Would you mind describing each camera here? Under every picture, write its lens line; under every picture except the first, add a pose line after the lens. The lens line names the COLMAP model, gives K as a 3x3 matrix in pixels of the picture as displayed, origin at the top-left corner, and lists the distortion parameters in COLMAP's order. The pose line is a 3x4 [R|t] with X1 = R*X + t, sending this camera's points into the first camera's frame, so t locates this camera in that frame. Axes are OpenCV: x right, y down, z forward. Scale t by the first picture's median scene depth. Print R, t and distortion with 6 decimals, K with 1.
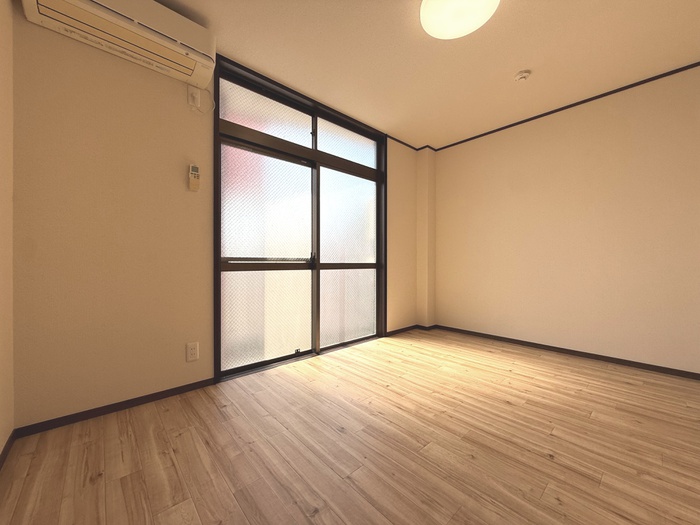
lens RADIAL K [[278.2, 0, 346.2], [0, 278.2, 283.2], [0, 0, 1]] dist [0.000735, -0.000880]
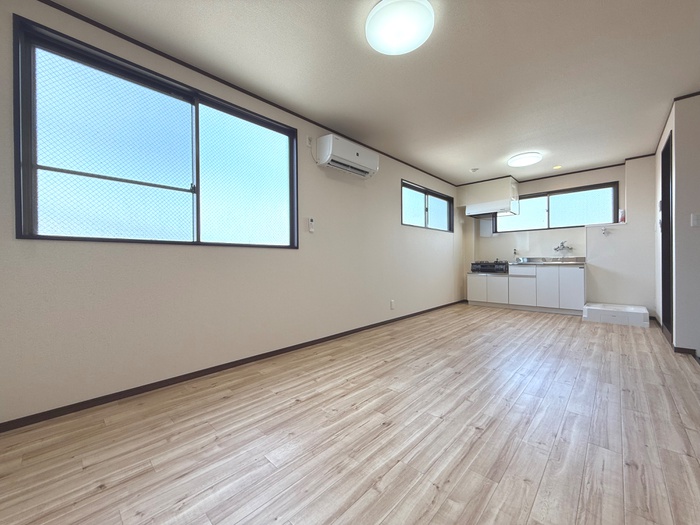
lens RADIAL K [[278.2, 0, 347.7], [0, 278.2, 264.5], [0, 0, 1]] dist [0.000735, -0.000880]
pose [[-0.075762, -0.002606, 0.997123, -0.523143], [0.088231, 0.996057, 0.009307, -0.047980], [-0.993215, 0.088683, -0.075233, 0.583503]]
